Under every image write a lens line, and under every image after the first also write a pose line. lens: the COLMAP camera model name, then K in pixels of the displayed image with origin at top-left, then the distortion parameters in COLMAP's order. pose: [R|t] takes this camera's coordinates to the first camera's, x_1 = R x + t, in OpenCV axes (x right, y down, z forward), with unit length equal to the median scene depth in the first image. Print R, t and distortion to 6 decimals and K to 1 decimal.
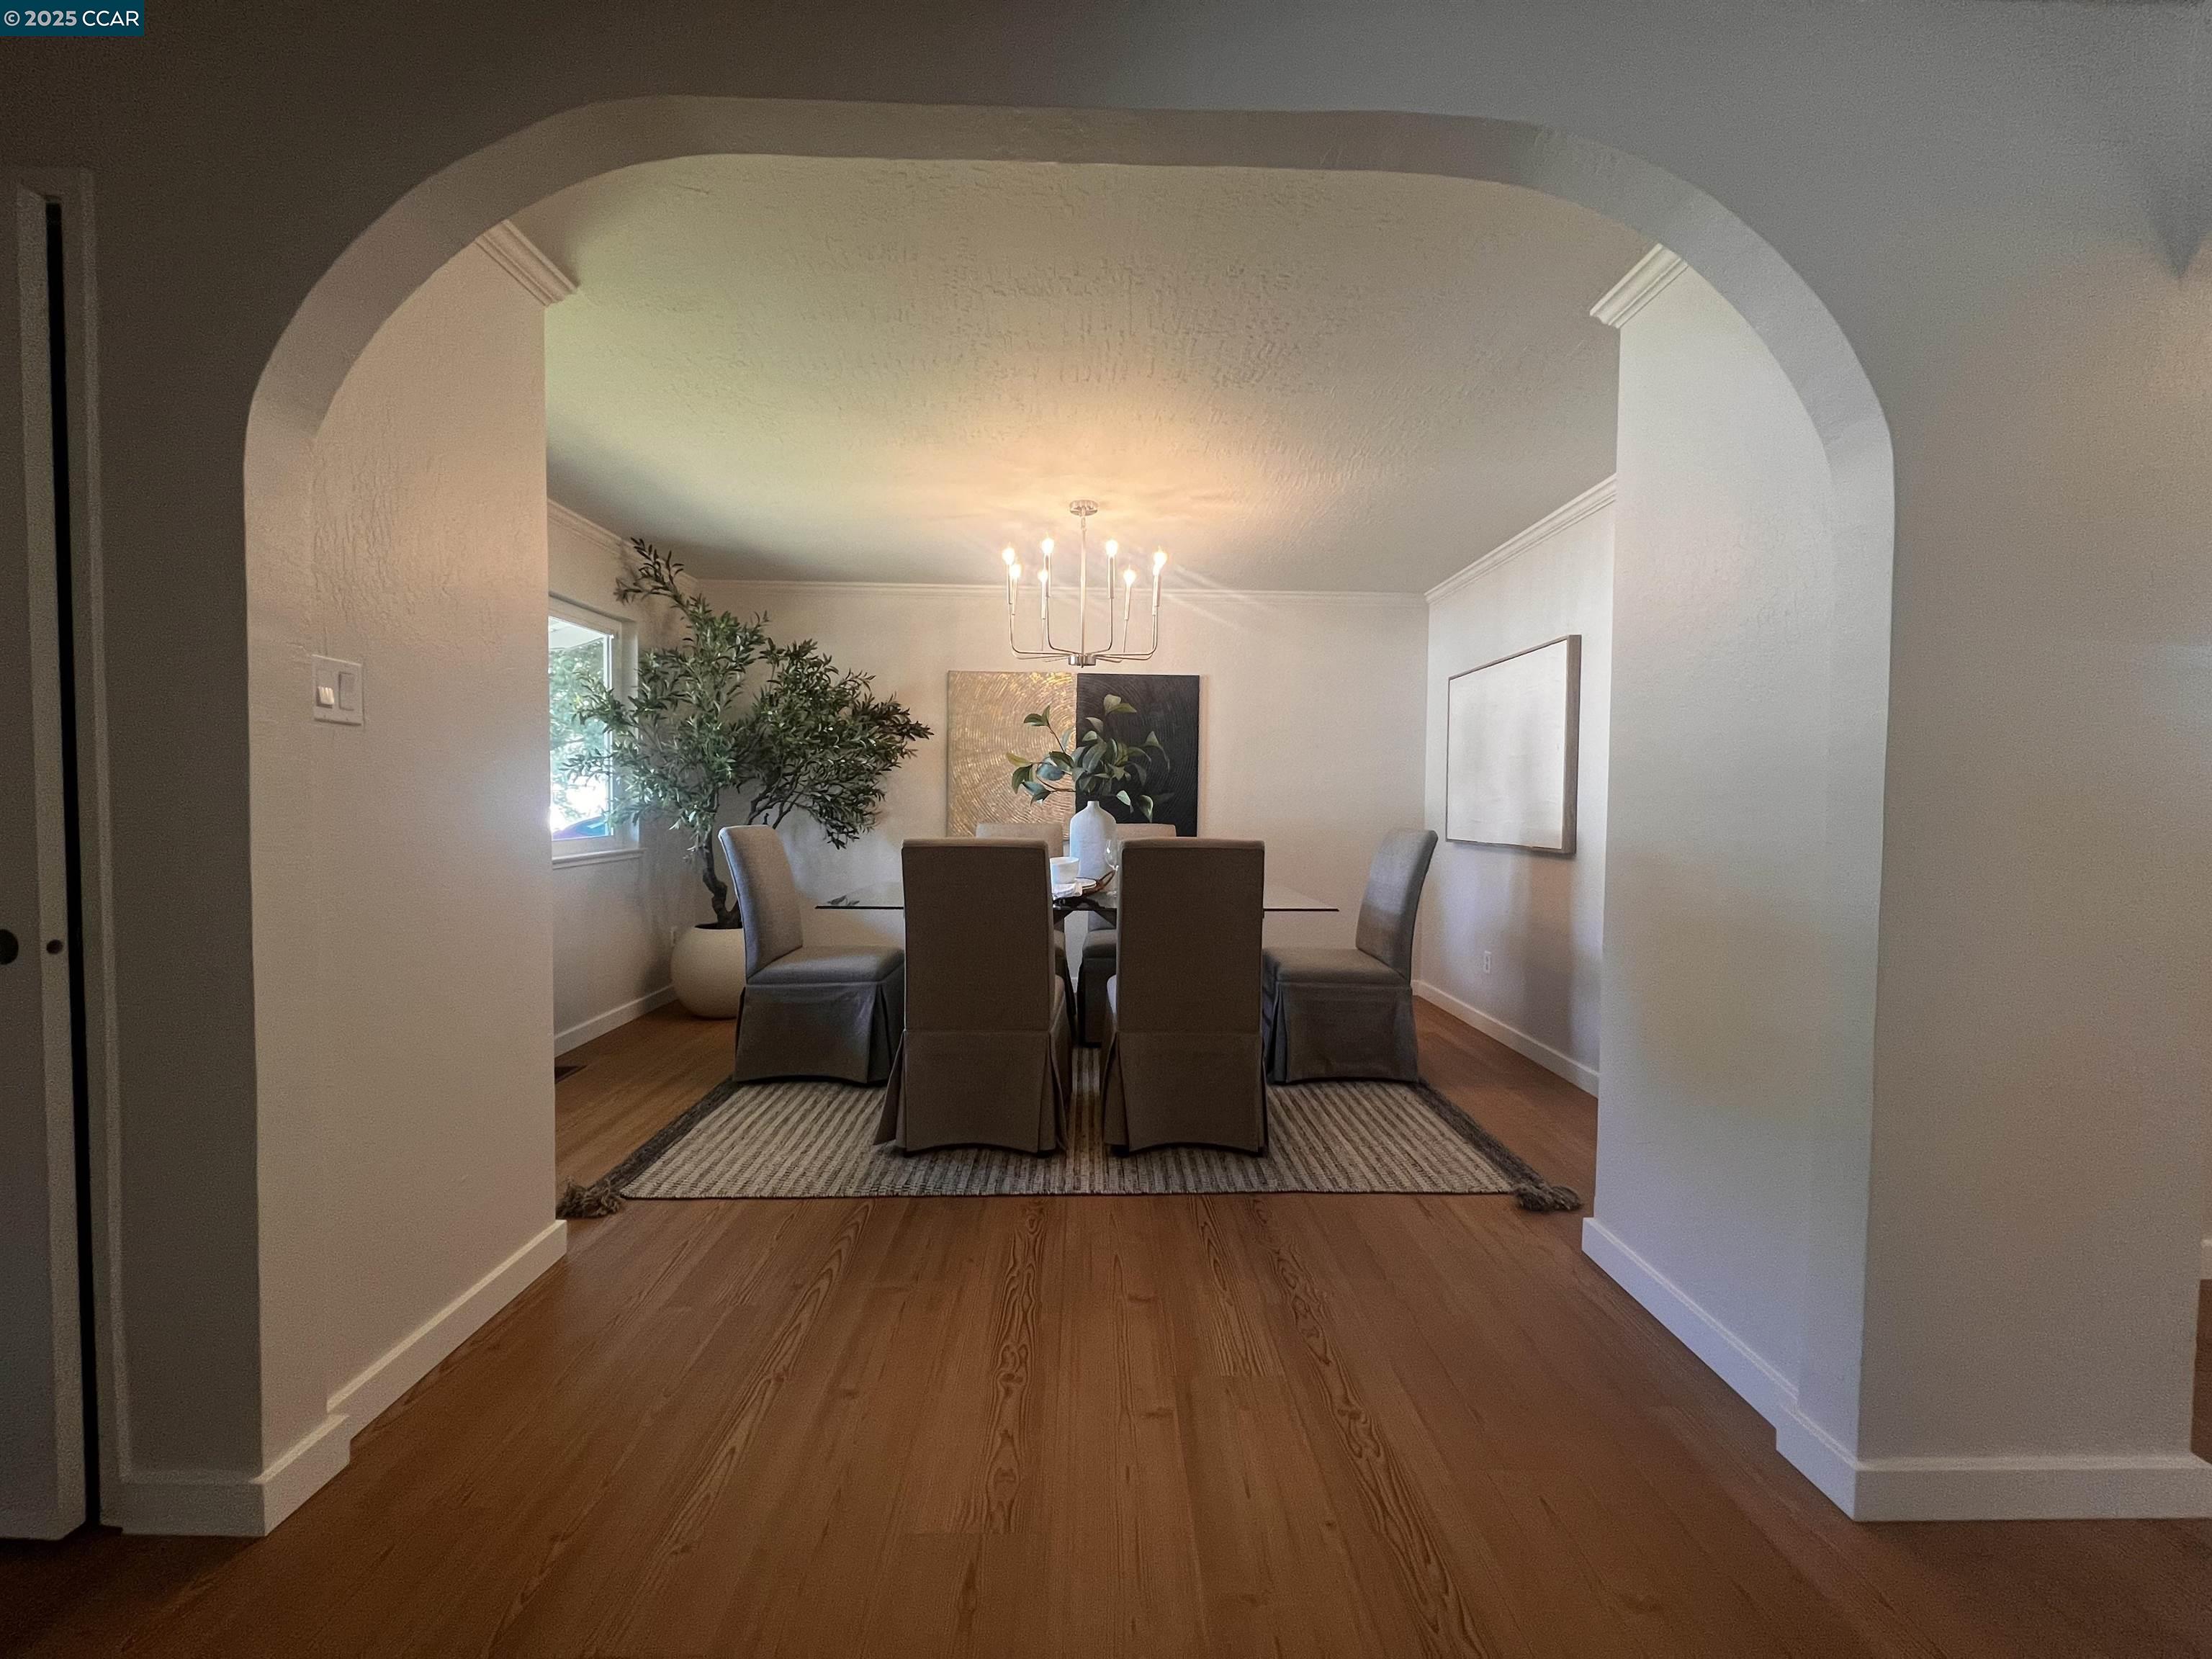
lens RADIAL K [[885.1, 0, 1107.9], [0, 885.1, 828.4], [0, 0, 1]] dist [-0.000332, 0.000190]
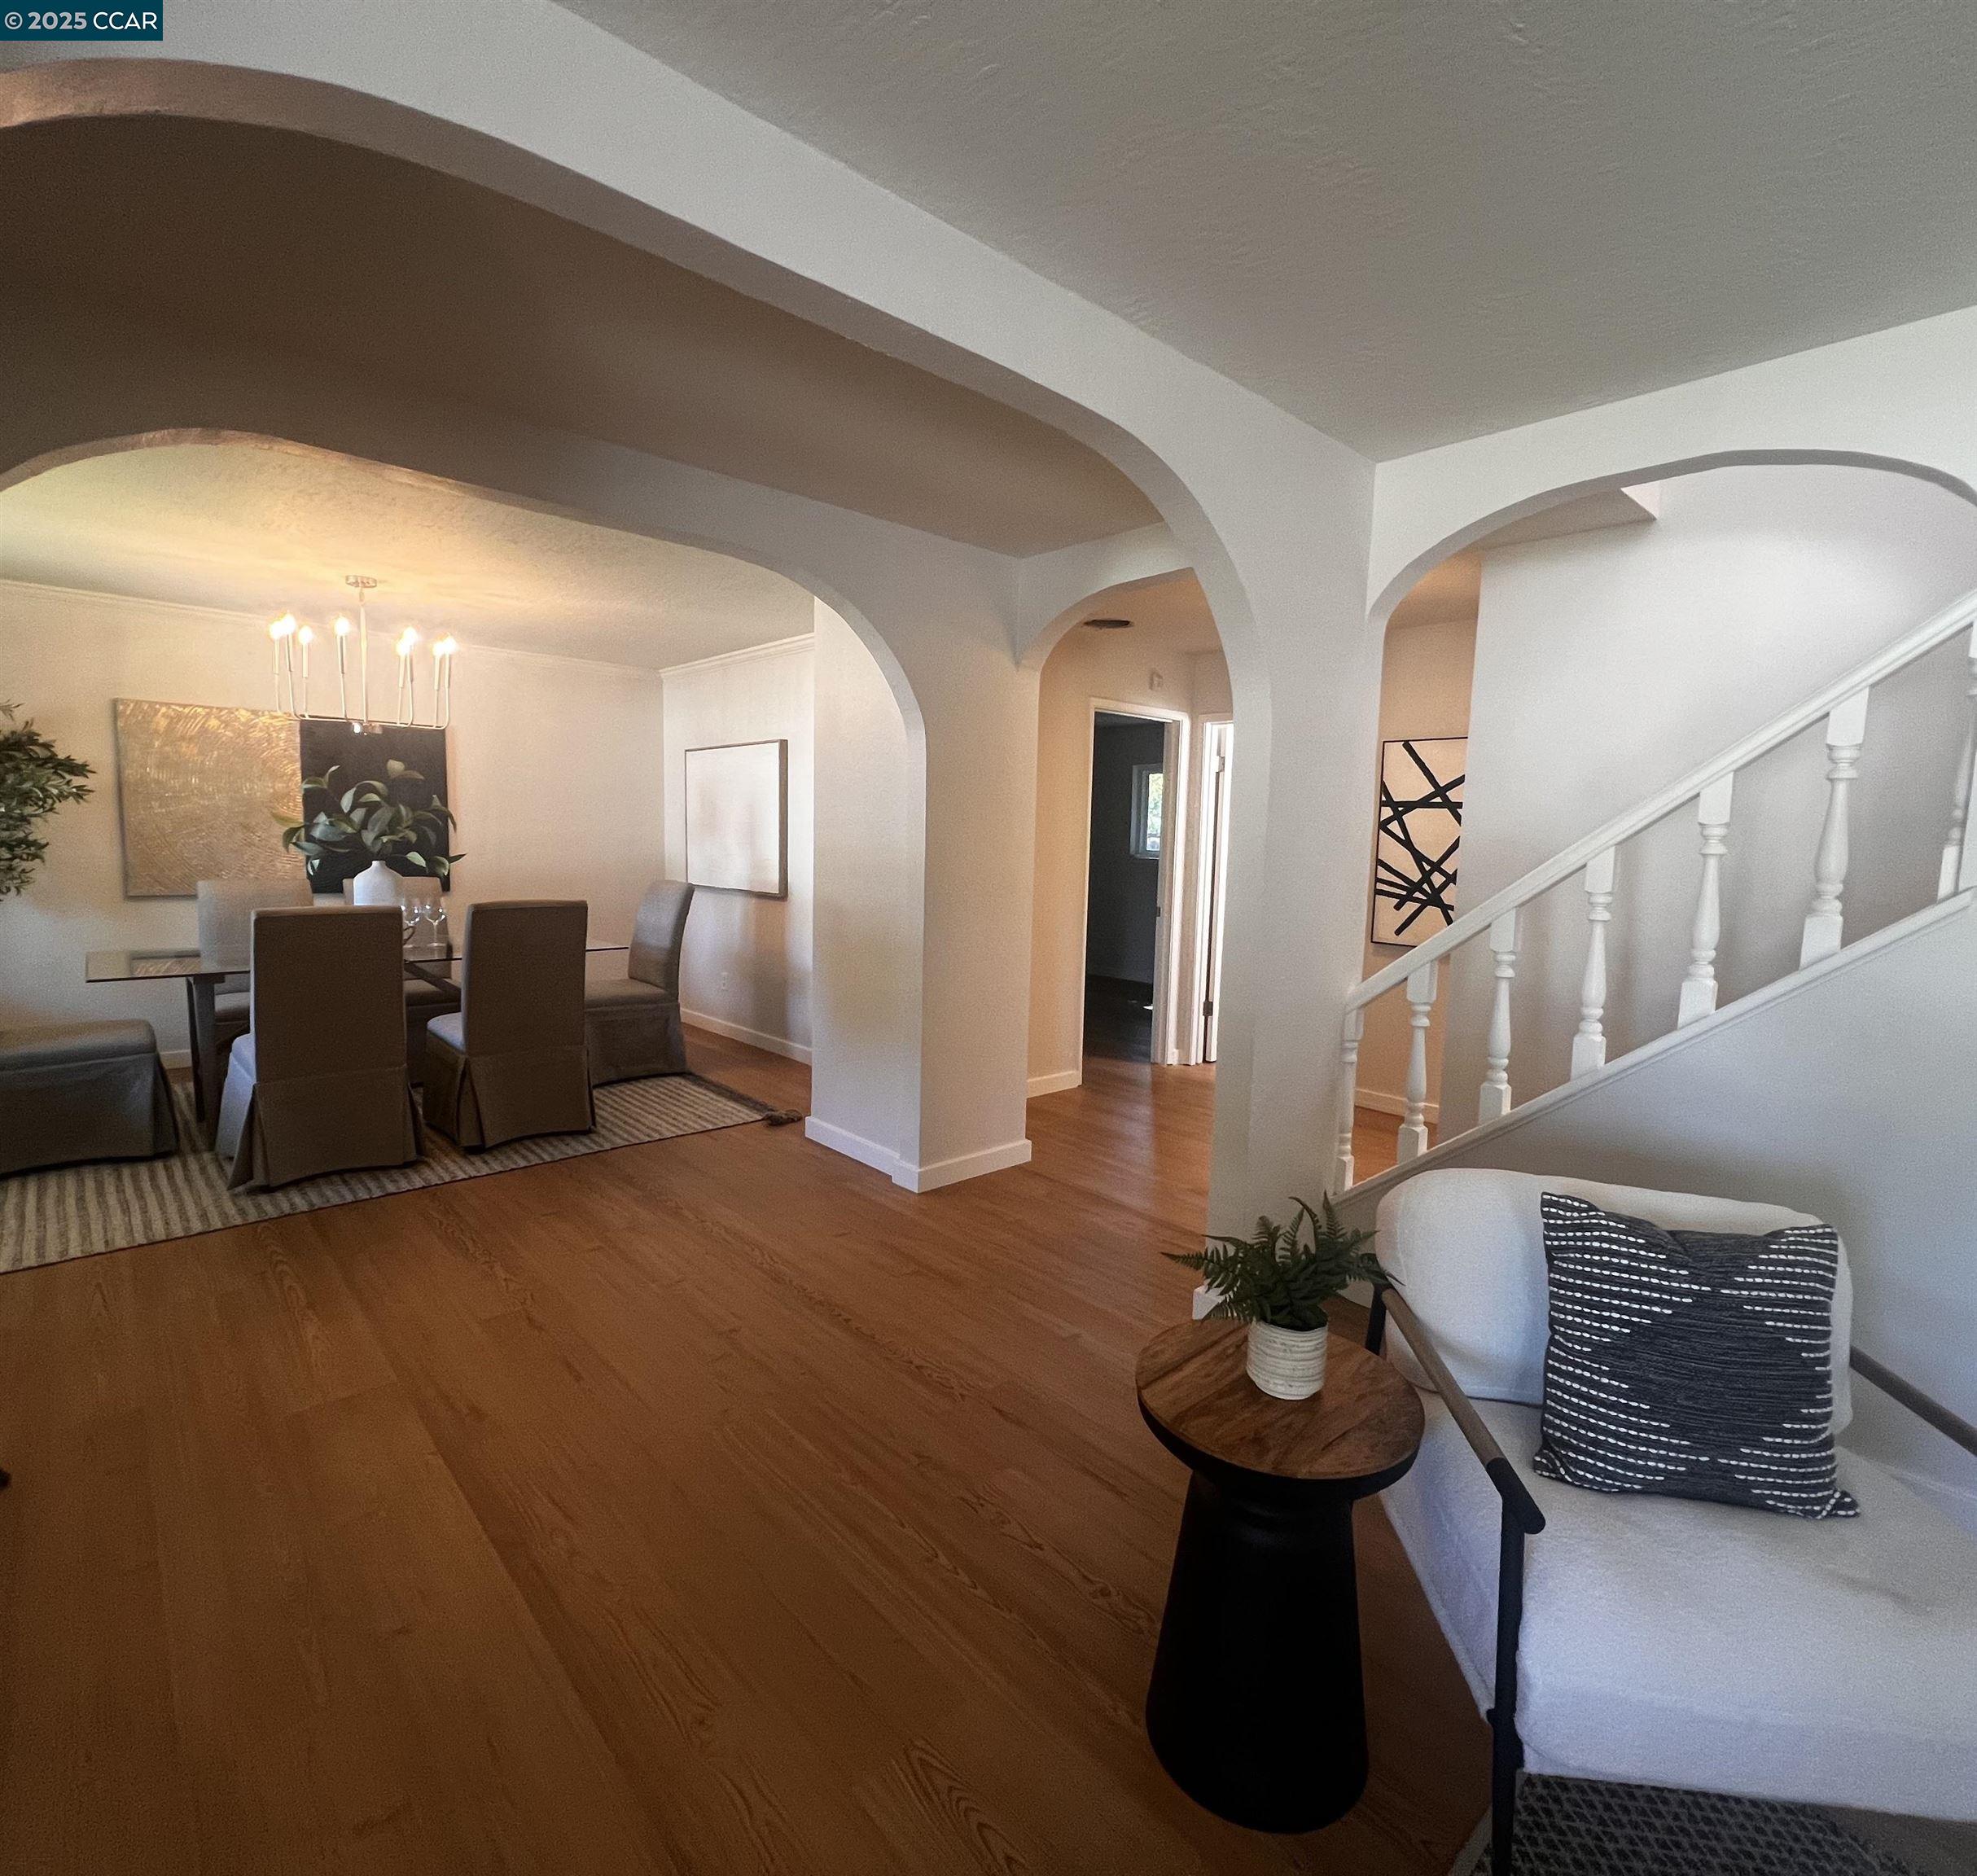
lens RADIAL K [[1005.3, 0, 991.4], [0, 1005.3, 937.2], [0, 0, 1]] dist [0.001675, -0.000239]
pose [[0.756922, -0.059428, 0.650797, -0.283437], [0.002615, 0.996124, 0.087921, -0.049829], [-0.653500, -0.064847, 0.754144, -0.442219]]
